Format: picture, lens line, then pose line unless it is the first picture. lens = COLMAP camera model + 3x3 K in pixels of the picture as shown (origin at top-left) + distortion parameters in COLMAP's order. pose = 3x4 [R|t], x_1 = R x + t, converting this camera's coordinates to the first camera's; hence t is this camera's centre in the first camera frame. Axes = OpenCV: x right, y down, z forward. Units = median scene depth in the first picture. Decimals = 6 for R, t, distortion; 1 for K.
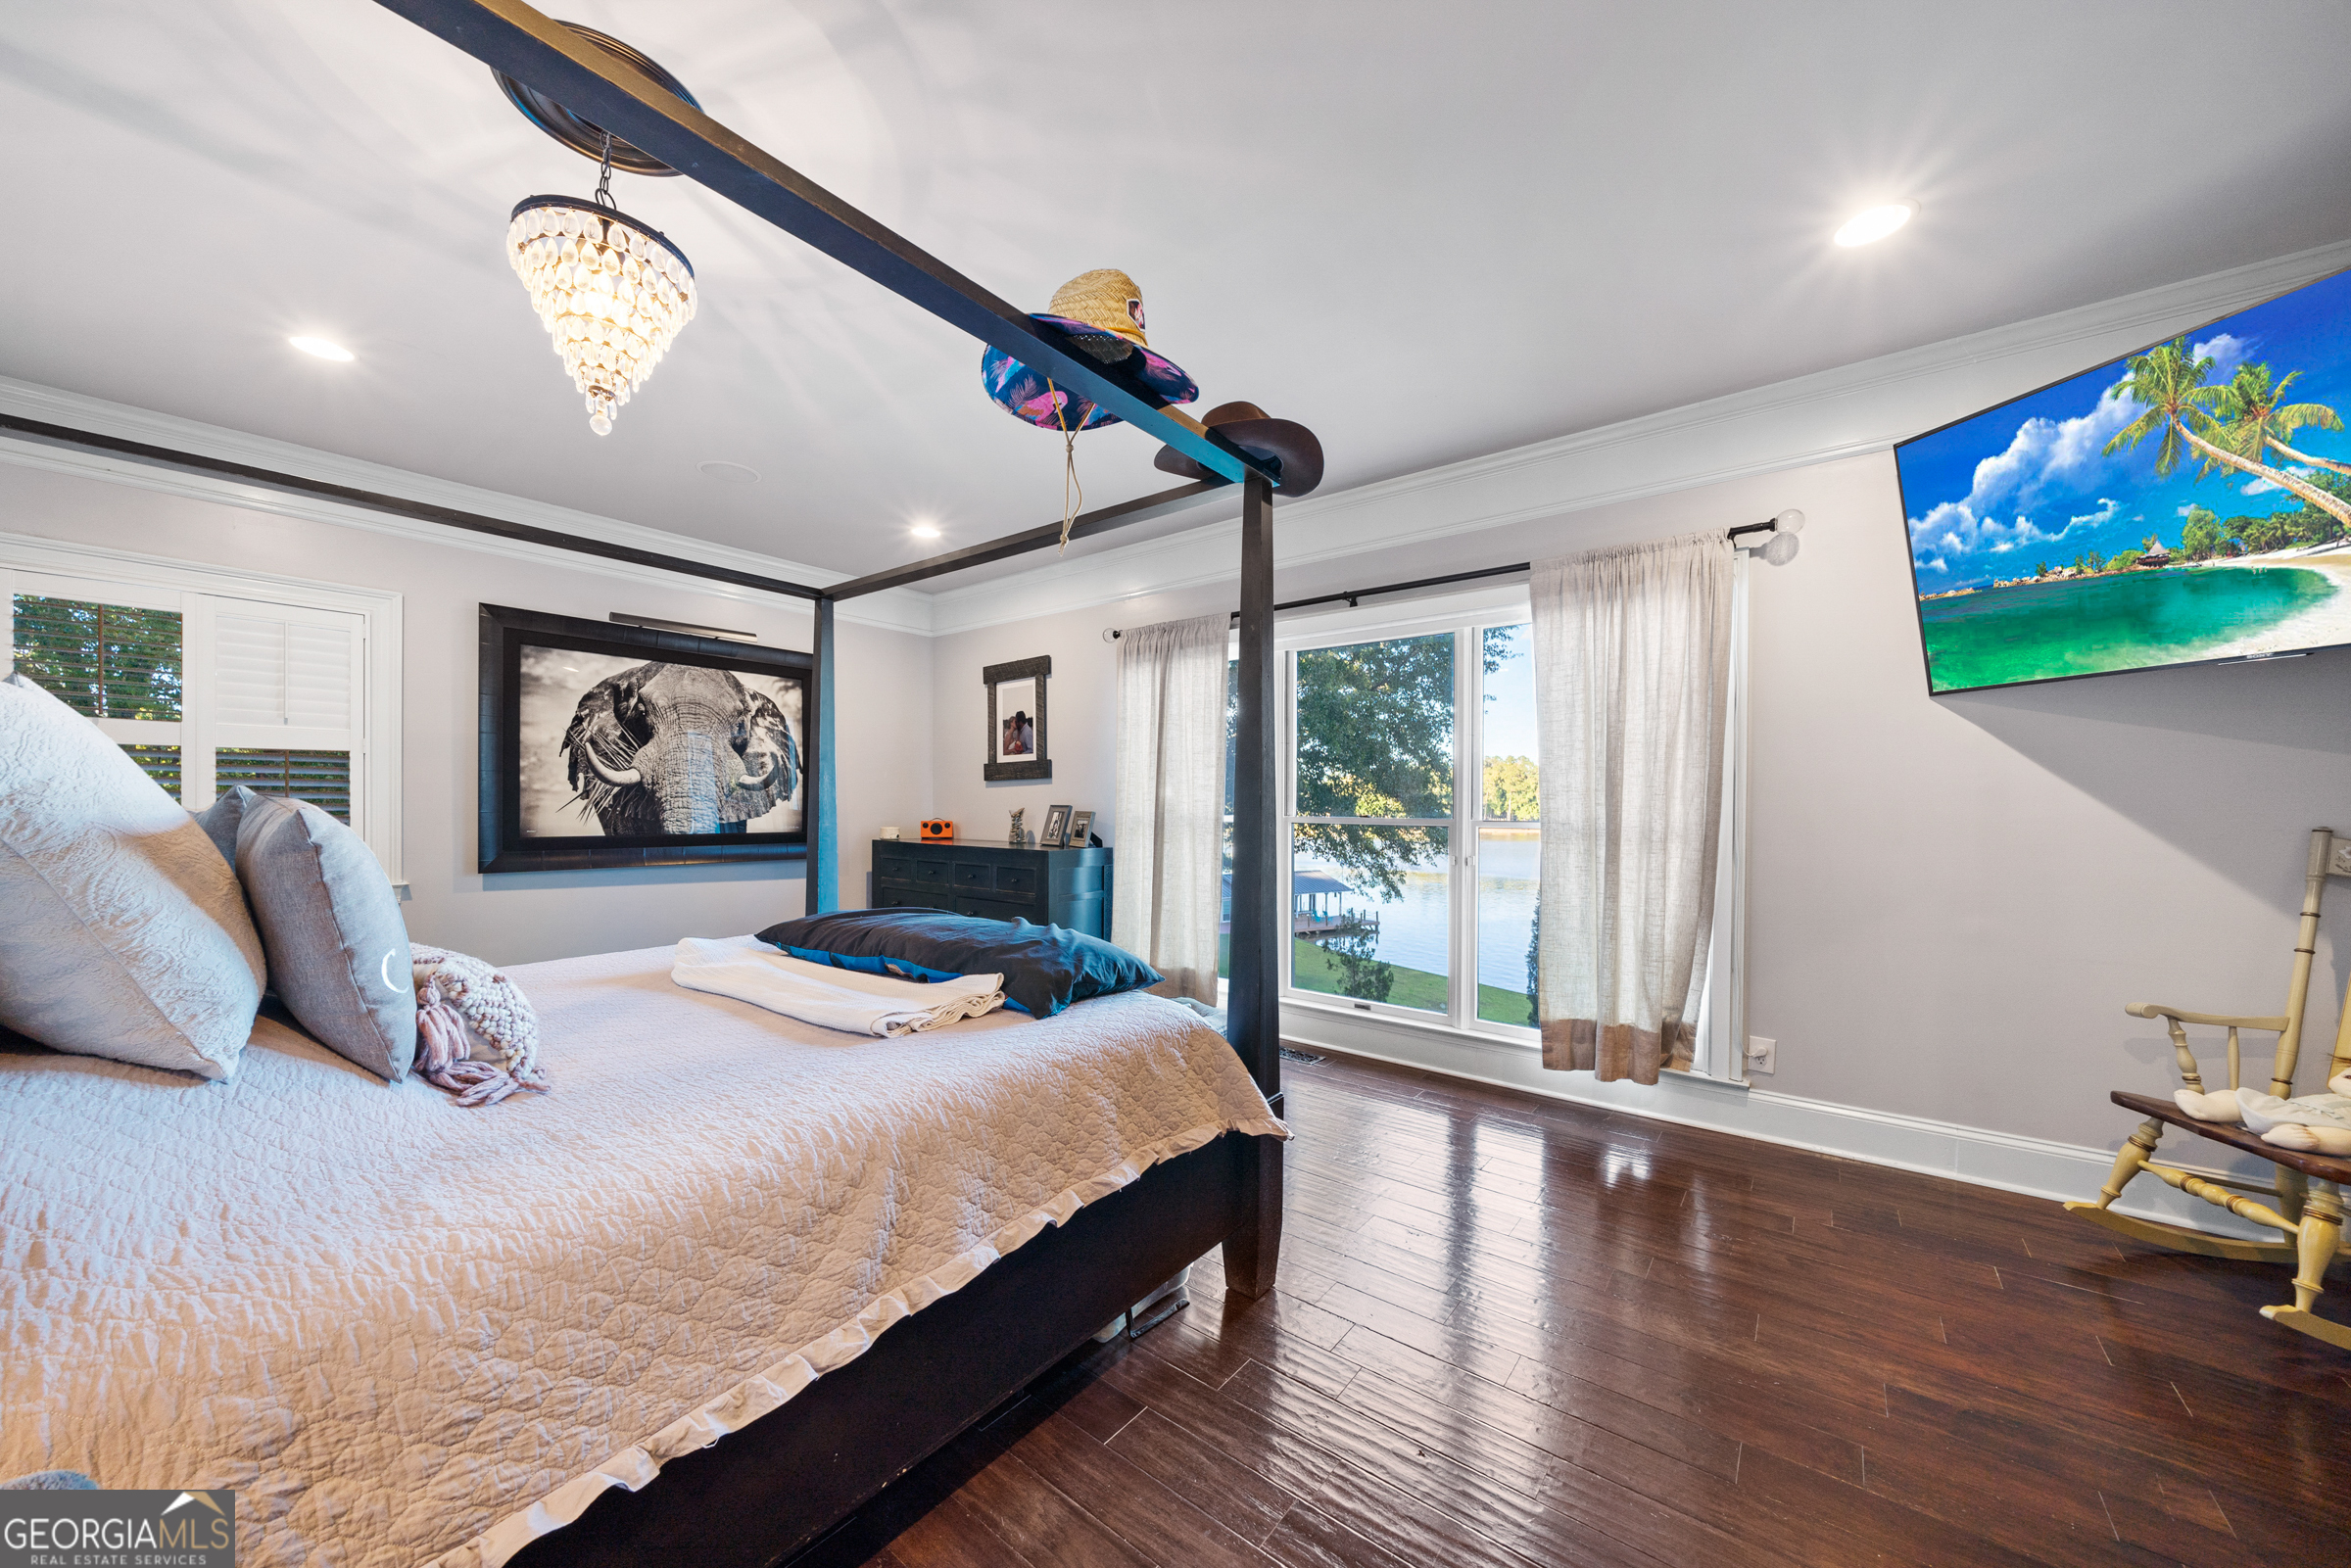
lens RADIAL K [[826.5, 0, 1168.5], [0, 826.5, 789.2], [0, 0, 1]] dist [0.000806, -0.000463]
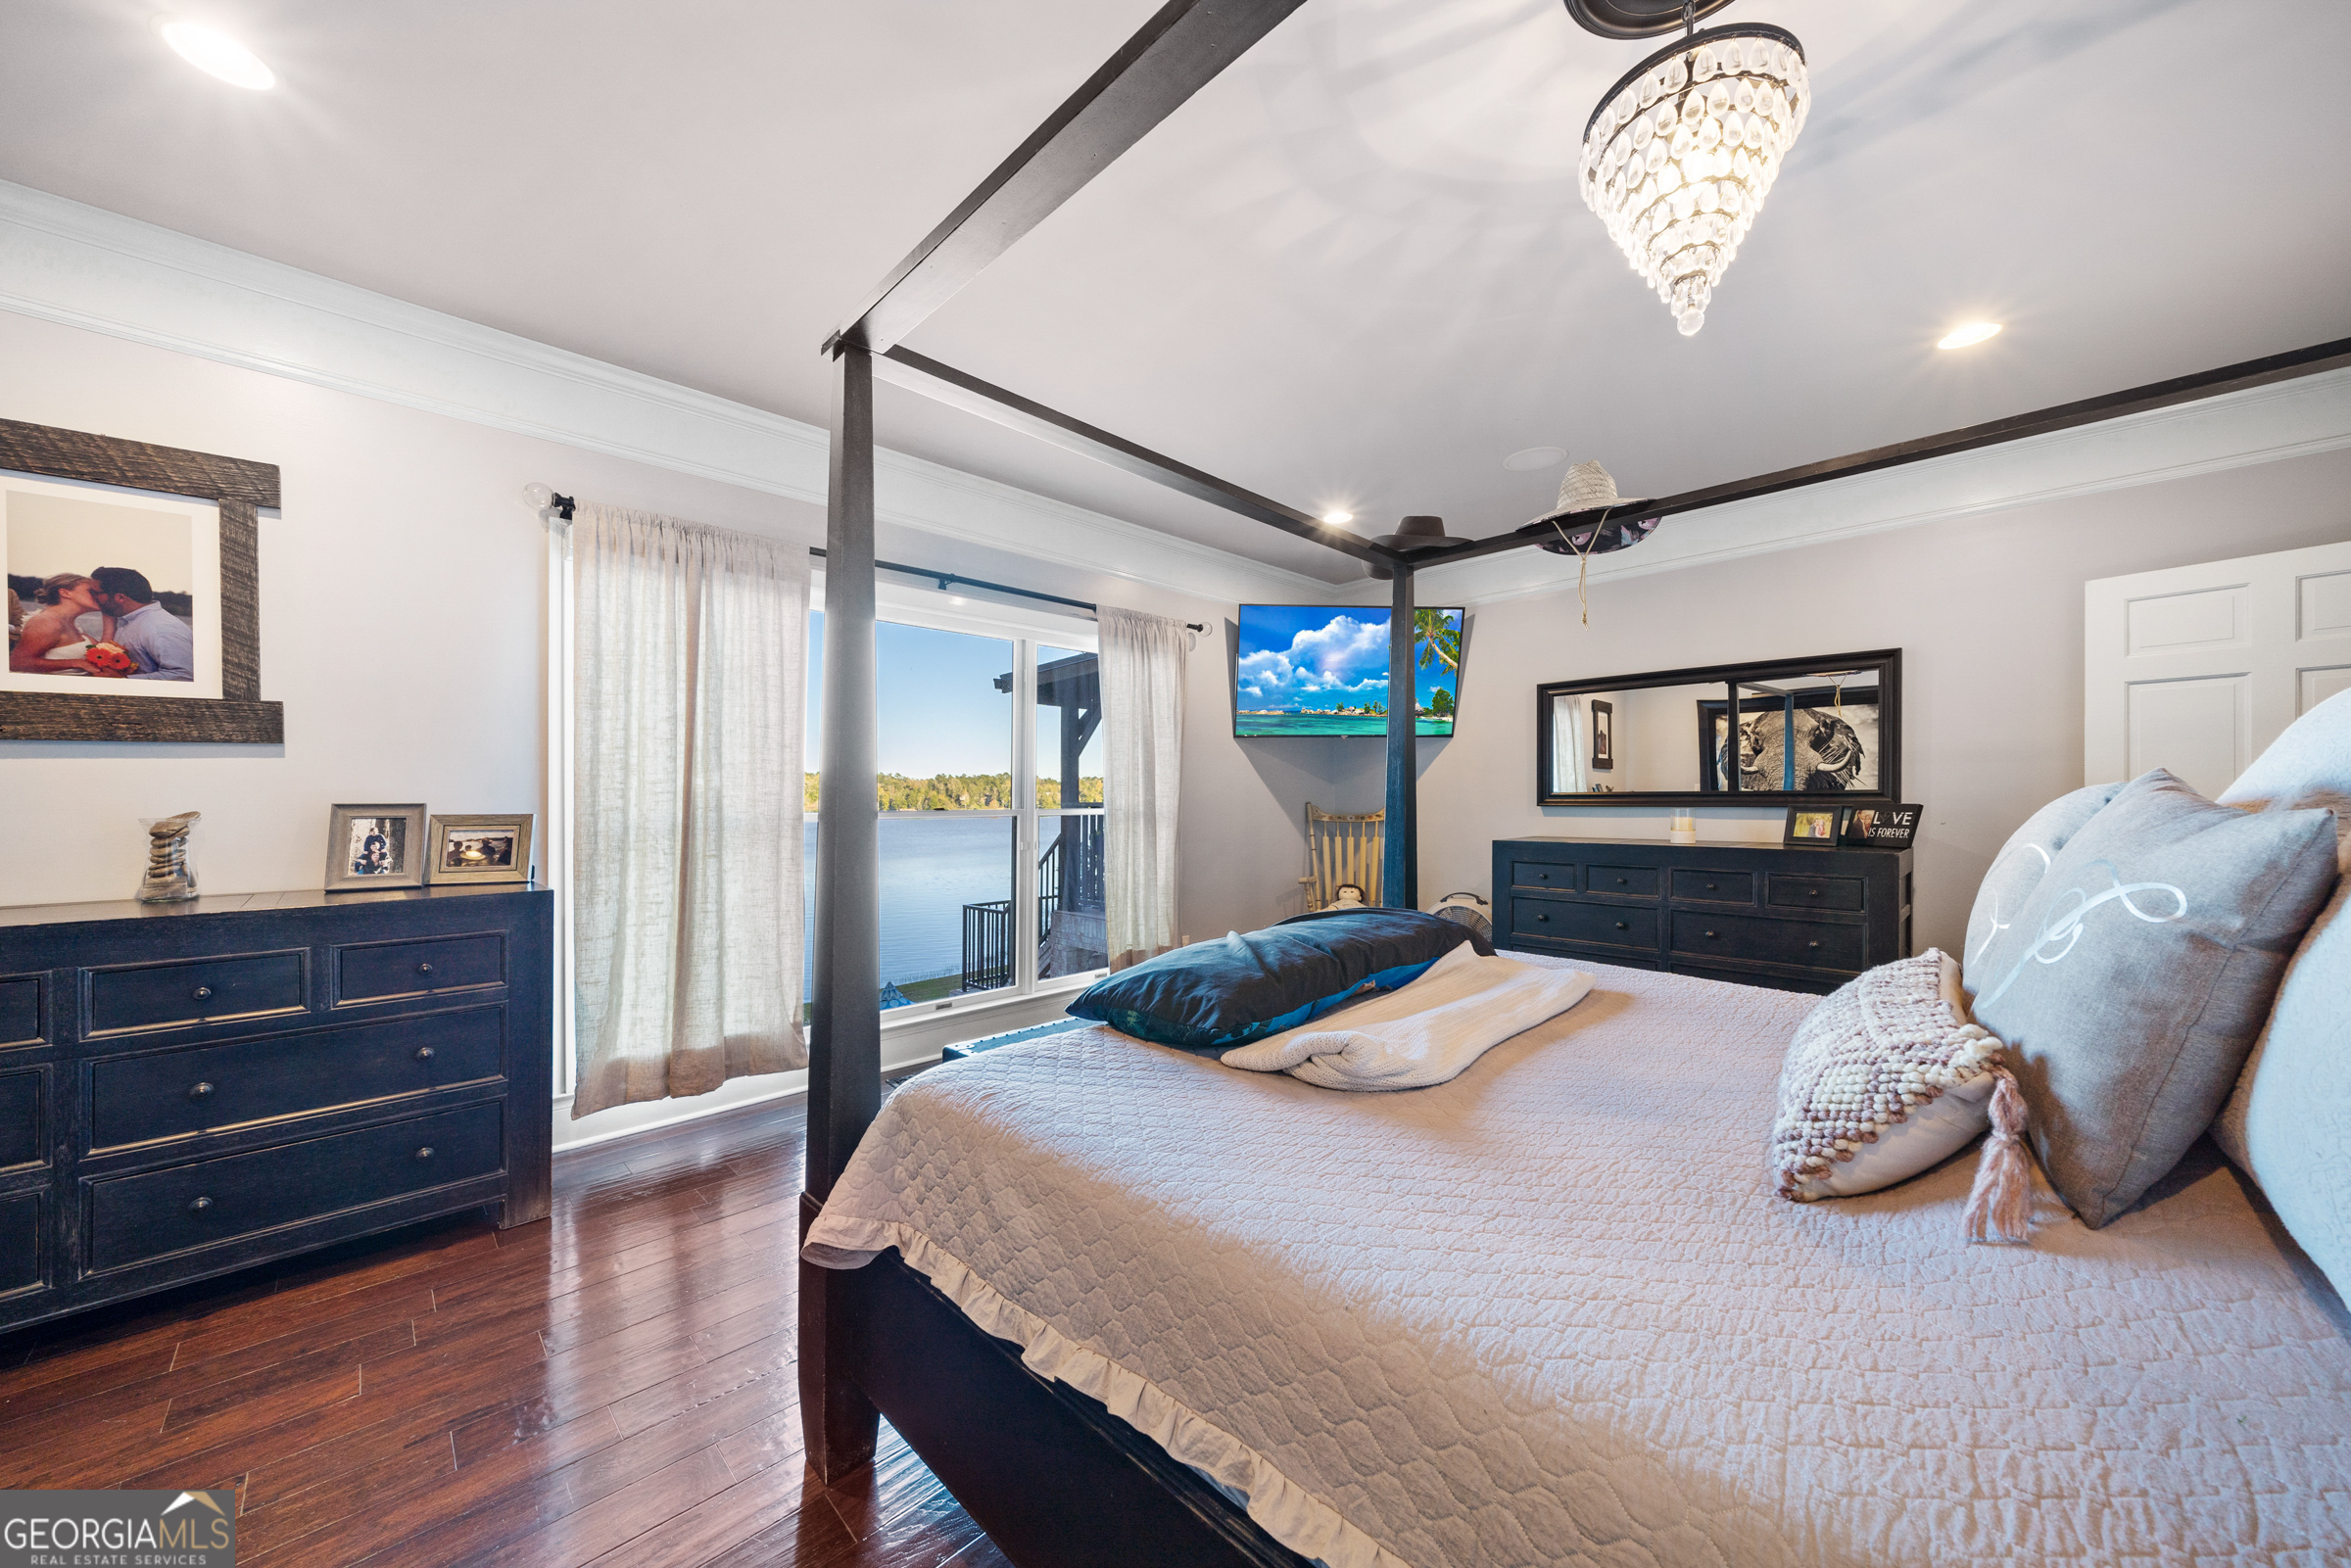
lens RADIAL K [[826.5, 0, 1168.2], [0, 826.5, 796.1], [0, 0, 1]] dist [0.000806, -0.000463]
pose [[0.127749, -0.005164, 0.991793, -0.639014], [-0.013458, 0.999885, 0.006940, 0.005916], [-0.991715, -0.014234, 0.127665, 0.574513]]
